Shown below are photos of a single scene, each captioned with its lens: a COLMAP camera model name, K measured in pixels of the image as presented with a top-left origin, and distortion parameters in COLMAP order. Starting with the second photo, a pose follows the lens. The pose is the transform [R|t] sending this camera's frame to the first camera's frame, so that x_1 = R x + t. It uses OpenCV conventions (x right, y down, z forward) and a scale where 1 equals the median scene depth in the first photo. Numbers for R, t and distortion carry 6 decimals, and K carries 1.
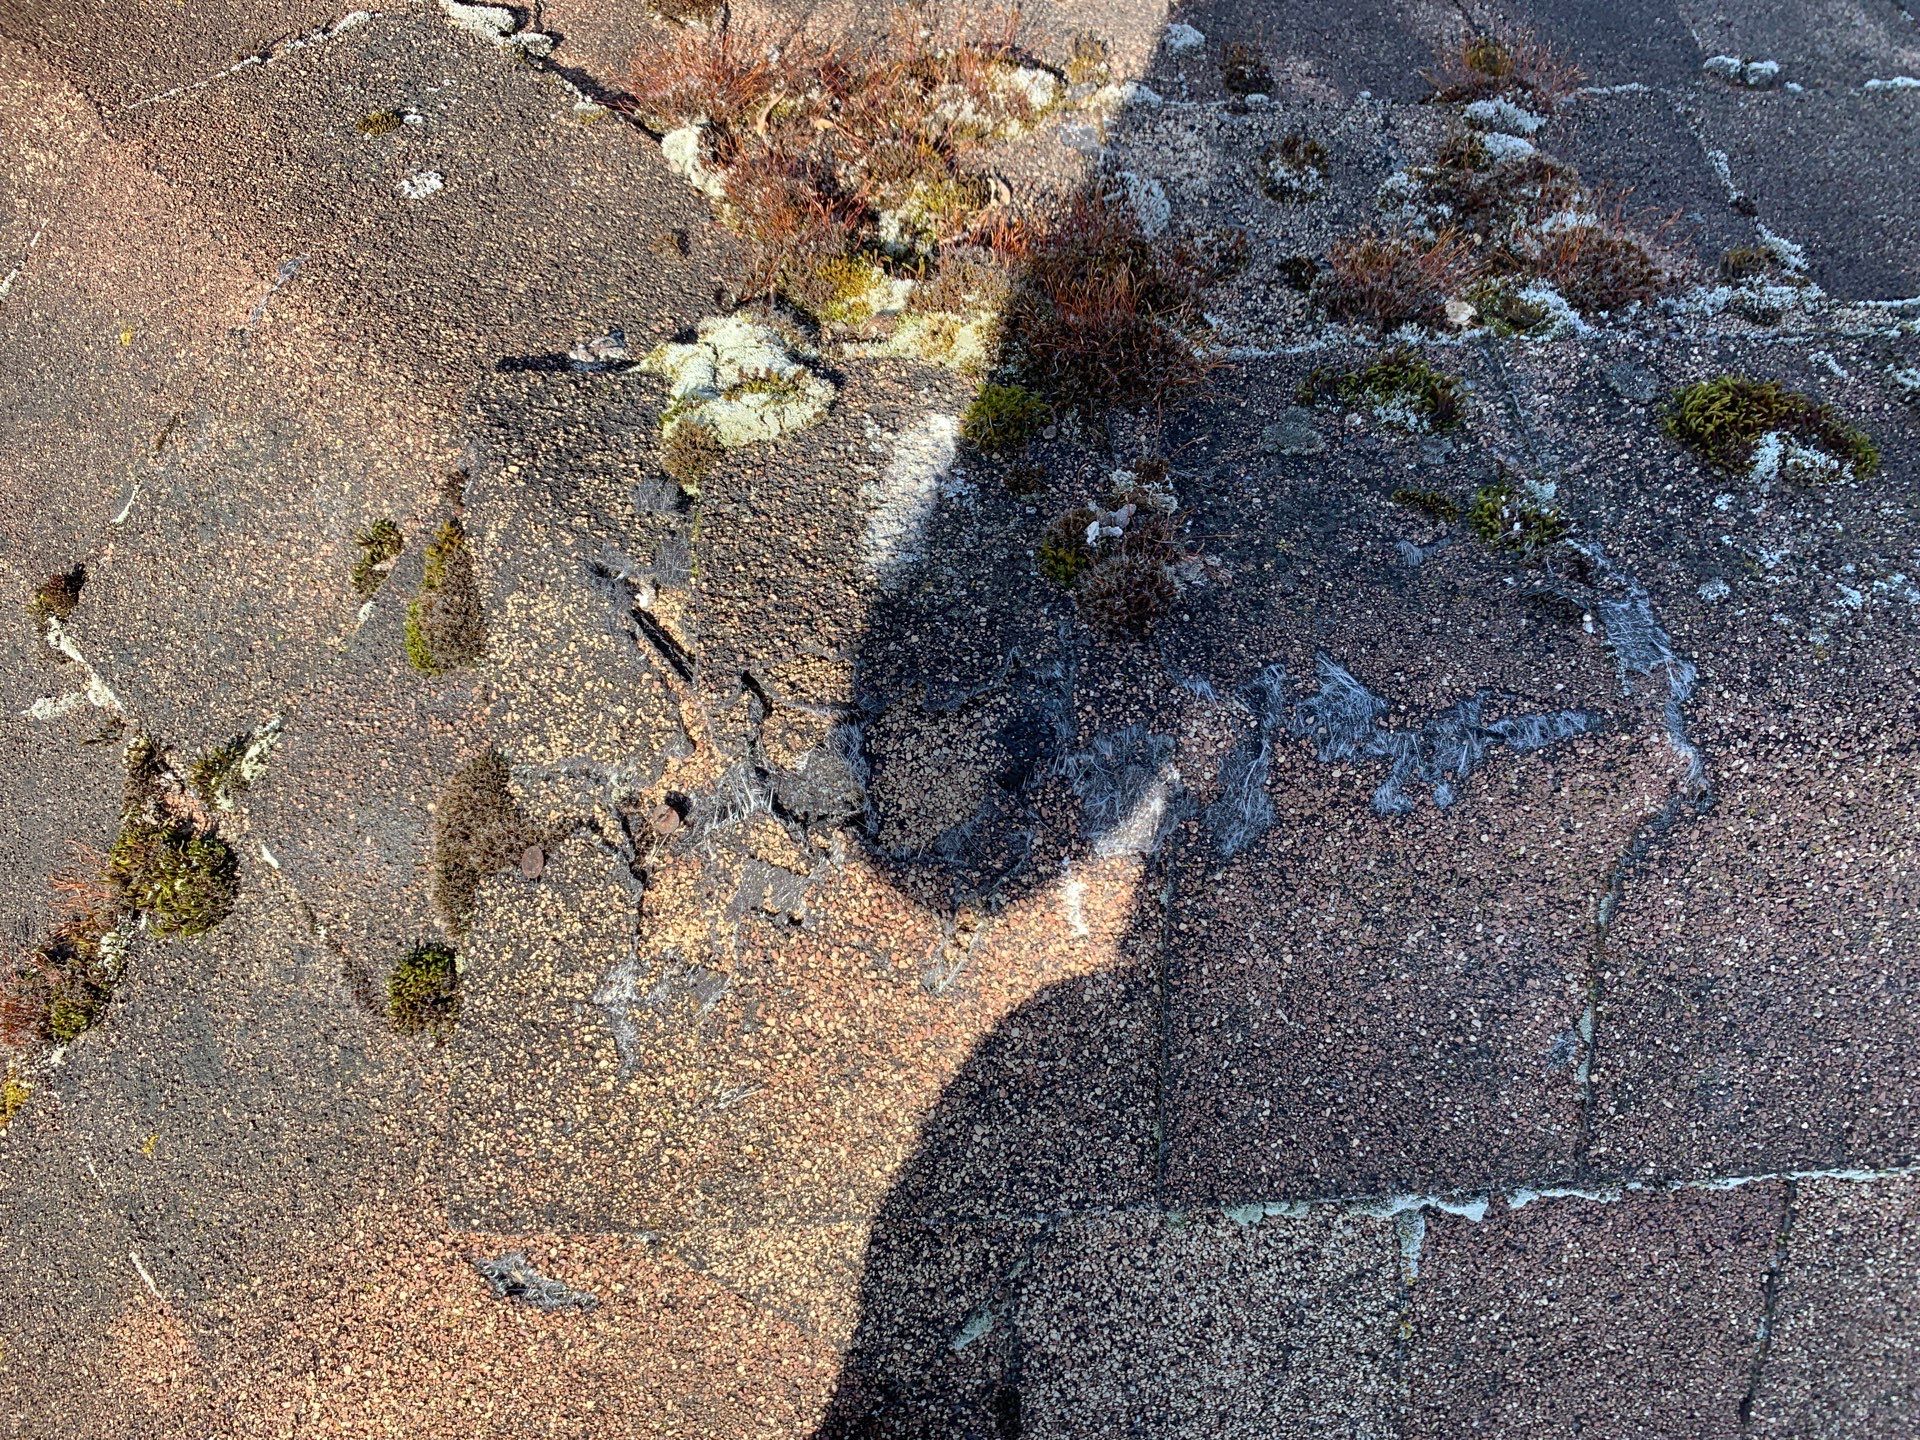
lens RADIAL K [[1556.3, 0, 960.0], [0, 1556.3, 720.0], [0, 0, 1]] dist [0.001533, -0.014573]
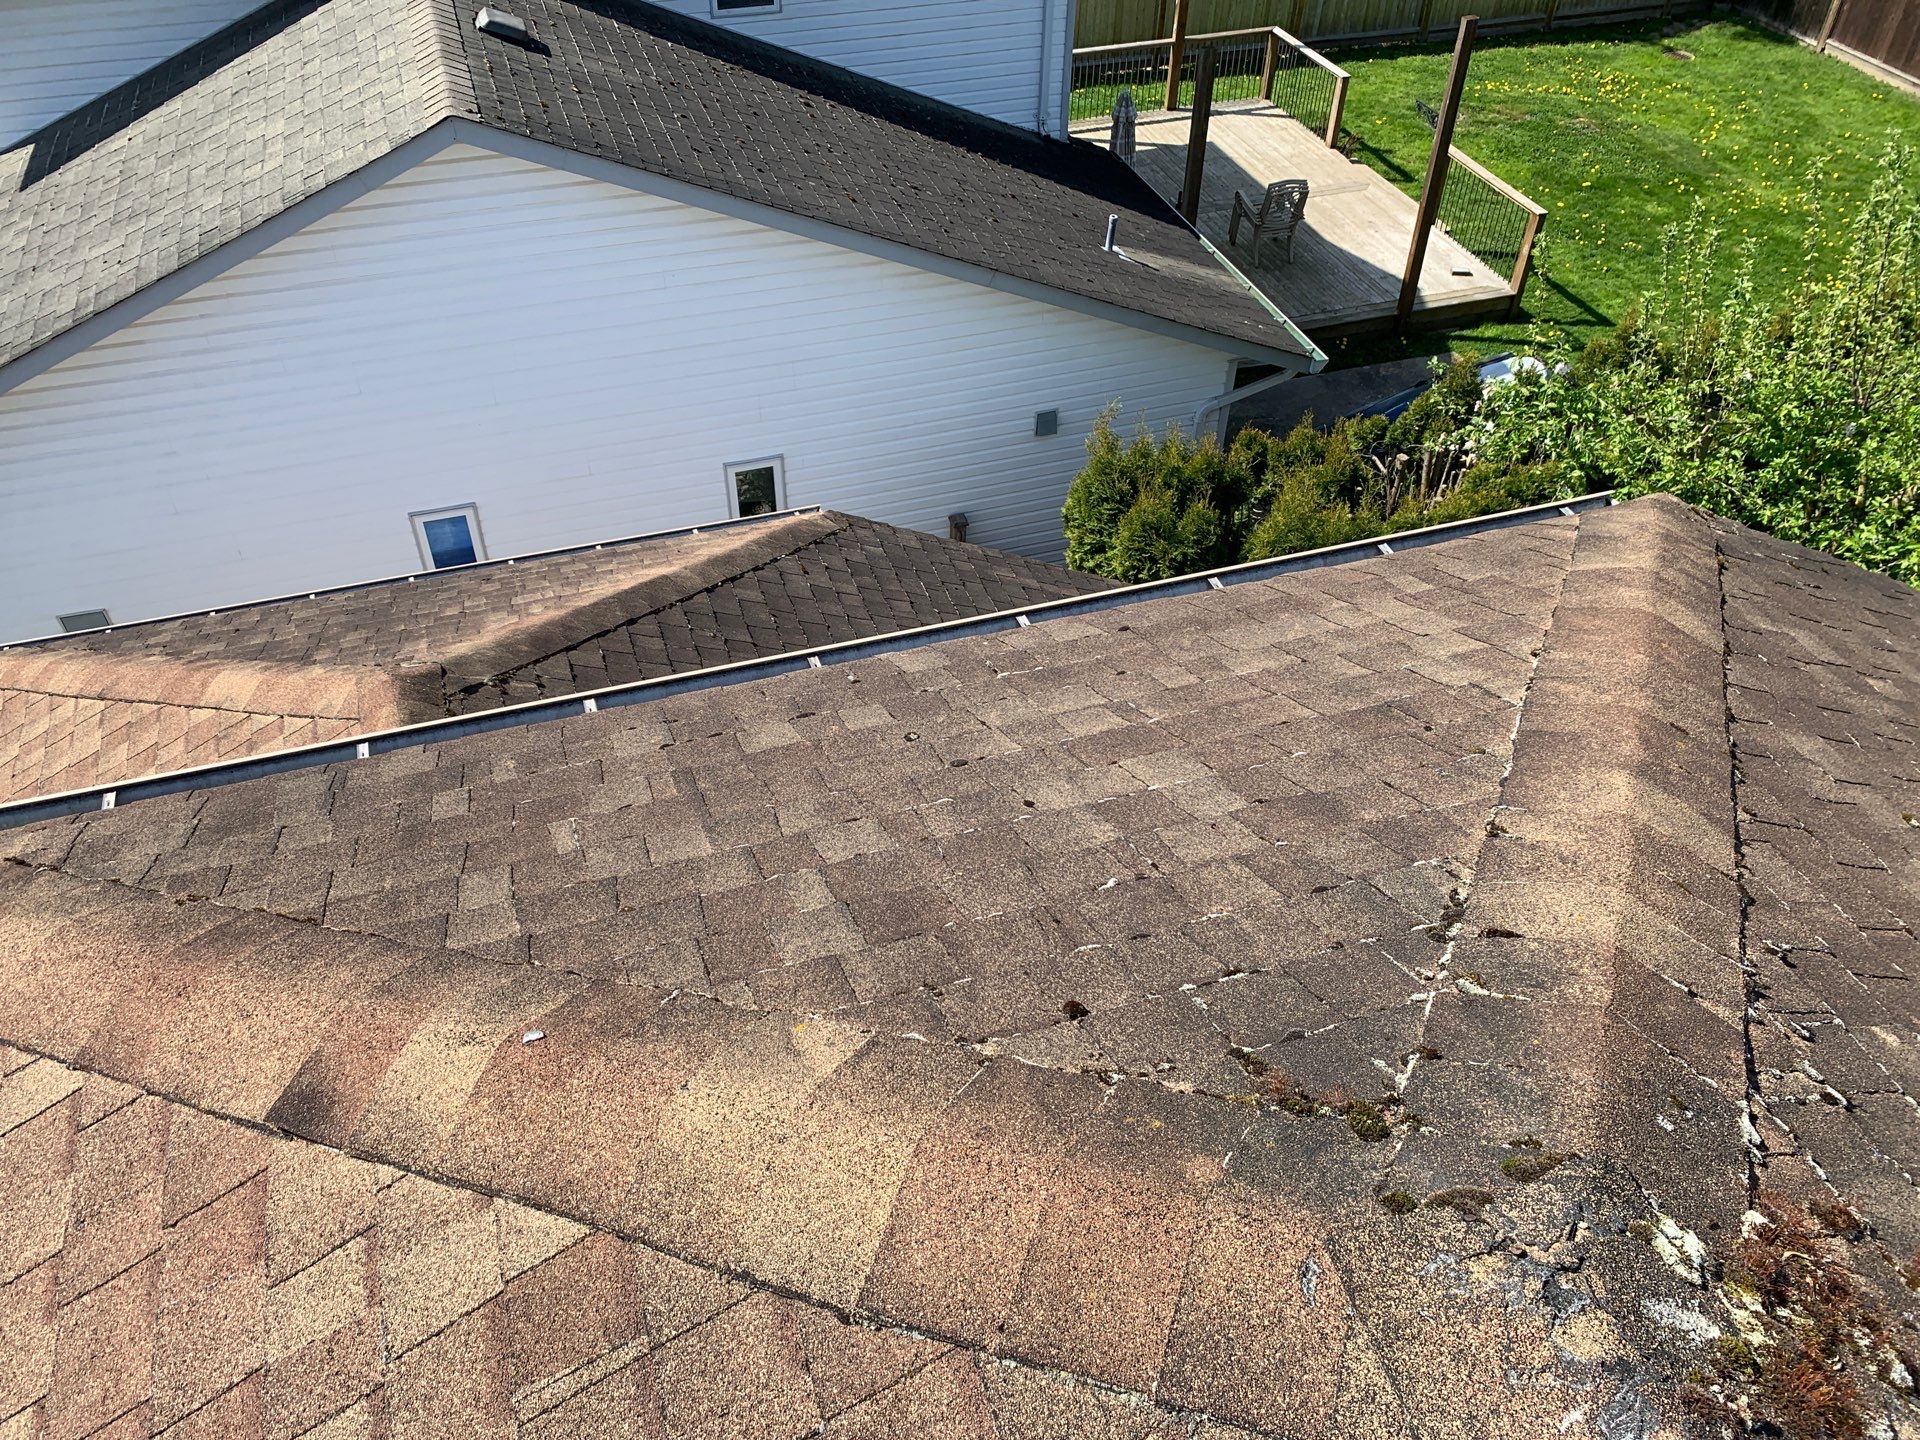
lens RADIAL K [[1556.3, 0, 960.0], [0, 1556.3, 720.0], [0, 0, 1]] dist [0.001533, -0.014573]
pose [[0.280453, 0.639933, -0.715424, 0.738271], [-0.946351, 0.308982, -0.094600, 0.799206], [0.160515, 0.703573, 0.692257, -1.384567]]
